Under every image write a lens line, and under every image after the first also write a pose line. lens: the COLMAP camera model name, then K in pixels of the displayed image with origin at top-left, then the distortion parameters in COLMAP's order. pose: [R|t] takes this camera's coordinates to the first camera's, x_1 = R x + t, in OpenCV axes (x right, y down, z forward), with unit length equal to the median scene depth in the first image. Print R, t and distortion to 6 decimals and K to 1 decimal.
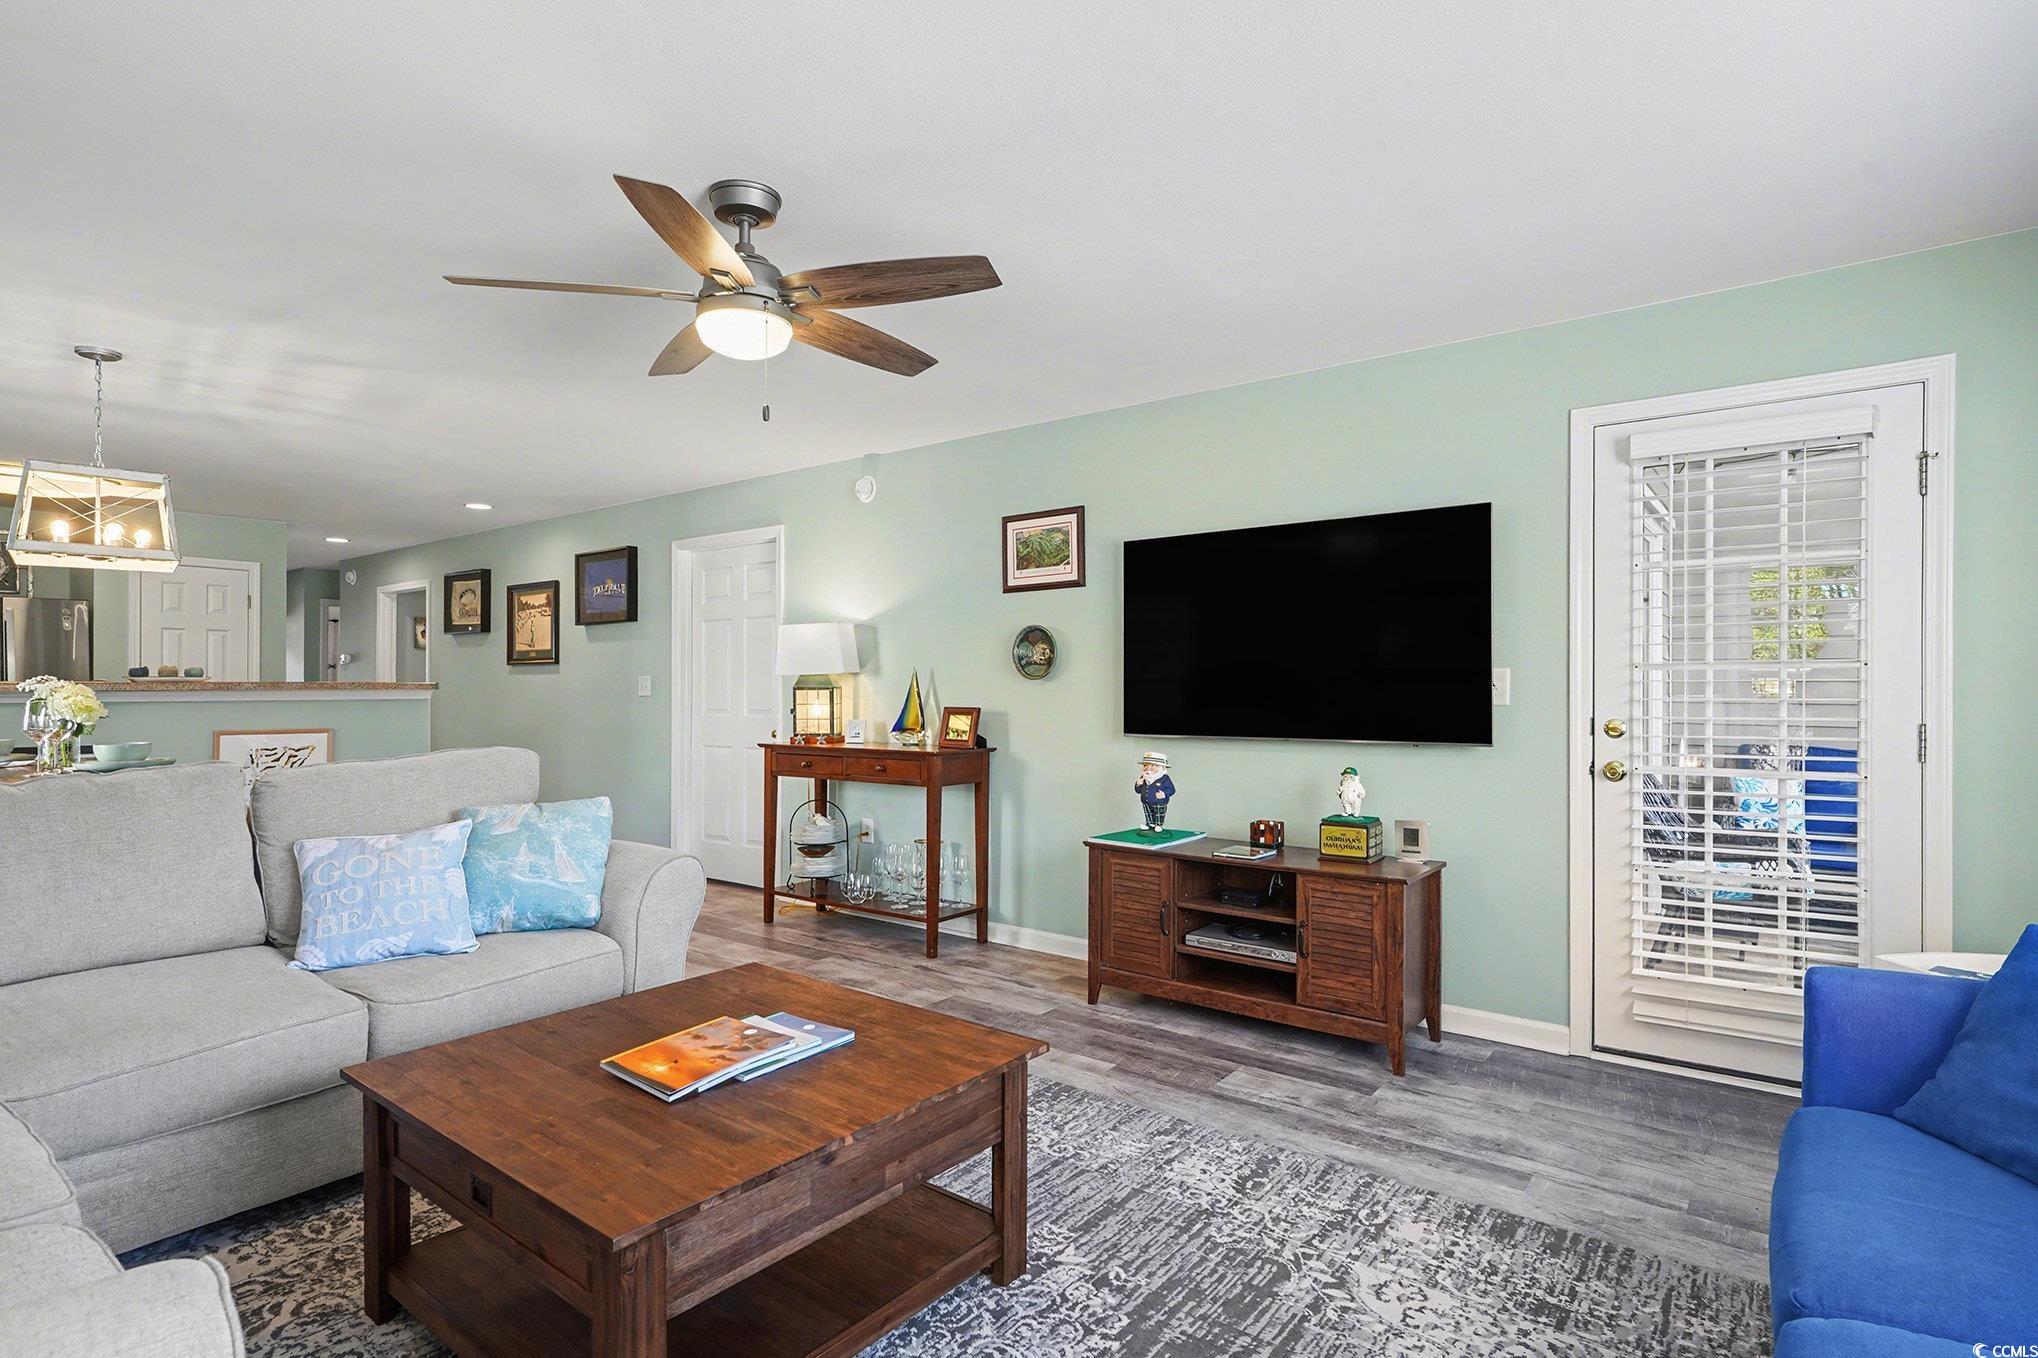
lens RADIAL K [[1034.7, 0, 1039.8], [0, 1034.7, 674.3], [0, 0, 1]] dist [-0.012294, 0.000187]
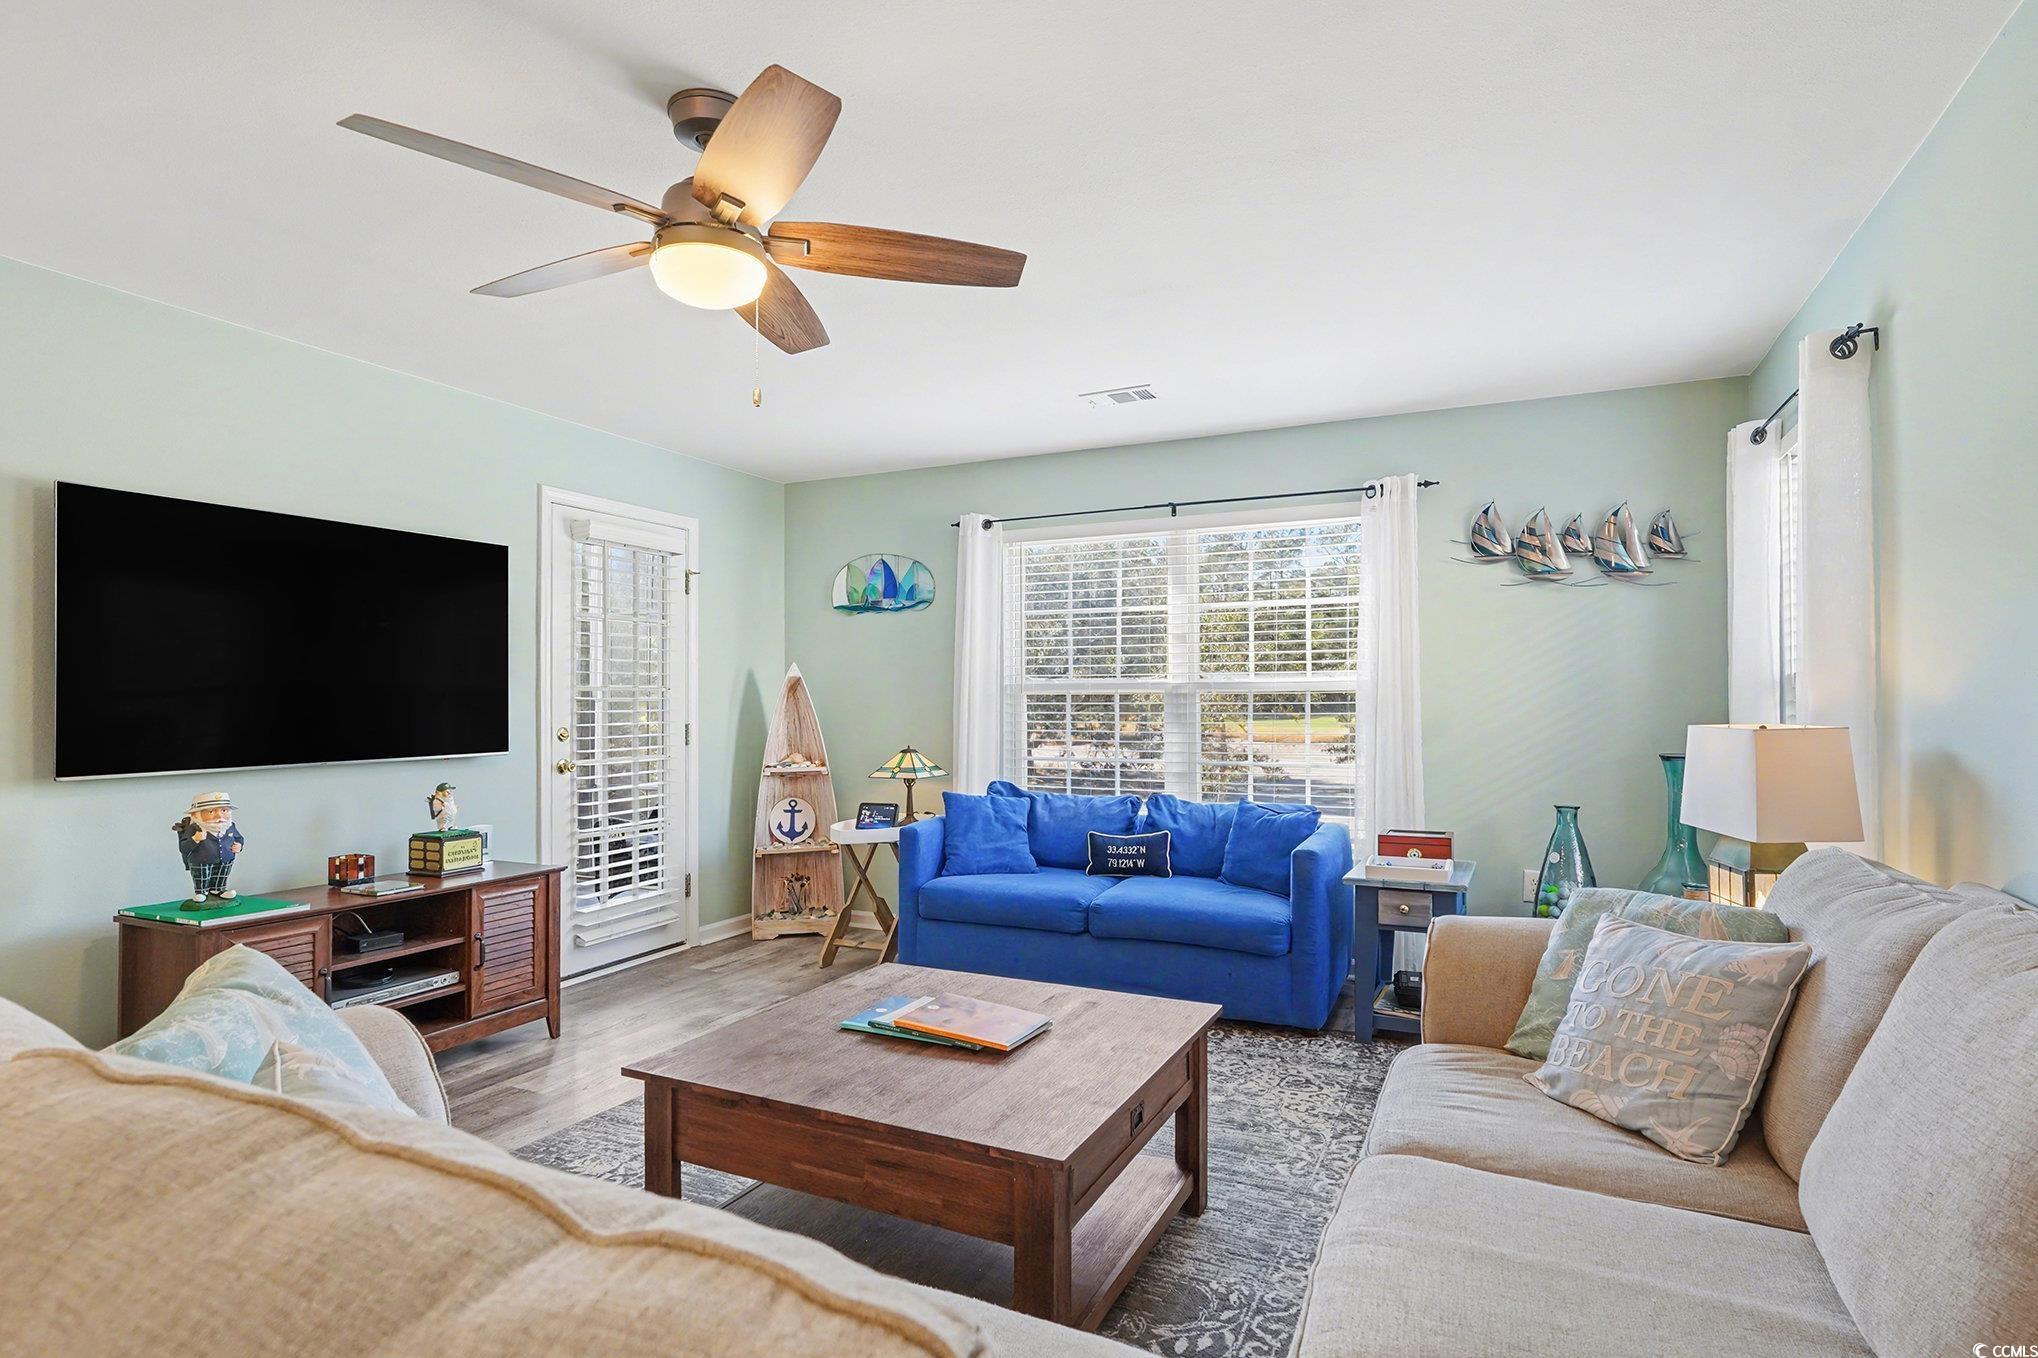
lens RADIAL K [[1034.7, 0, 1030.5], [0, 1034.7, 688.6], [0, 0, 1]] dist [-0.012294, 0.000187]
pose [[-0.217844, 0.012254, 0.975907, -0.740538], [-0.007597, 0.999870, -0.014251, 0.006505], [-0.975954, -0.010518, -0.217723, 0.600281]]
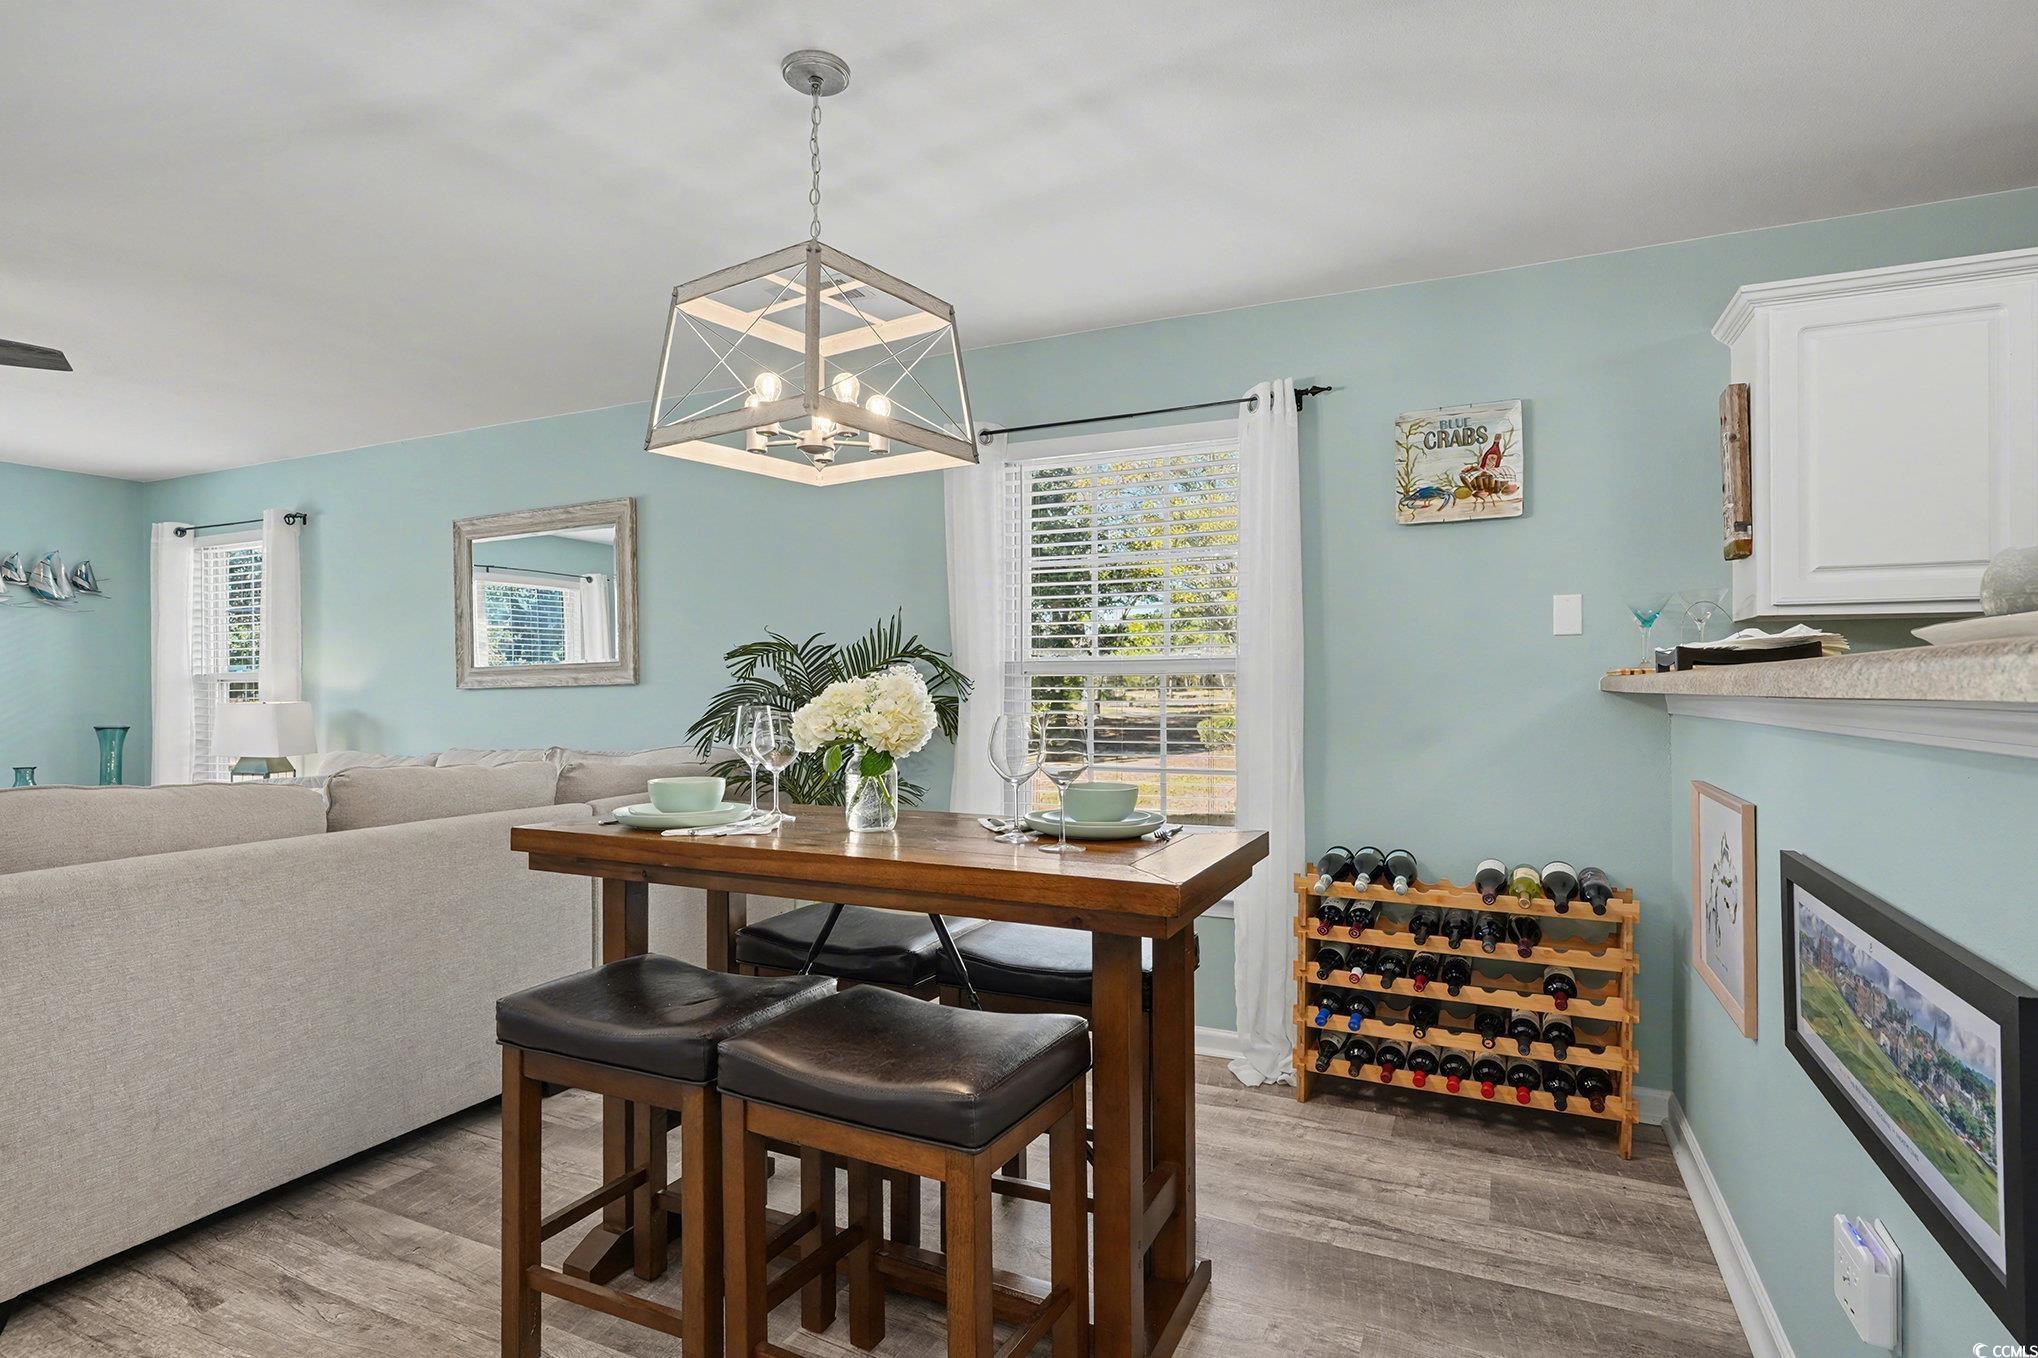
lens RADIAL K [[1034.7, 0, 1014.0], [0, 1034.7, 680.0], [0, 0, 1]] dist [-0.012294, 0.000187]
pose [[-0.977711, 0.010266, -0.209703, -0.866542], [0.012390, 0.999884, -0.008818, 0.010116], [0.209588, -0.011220, -0.977725, 1.467381]]
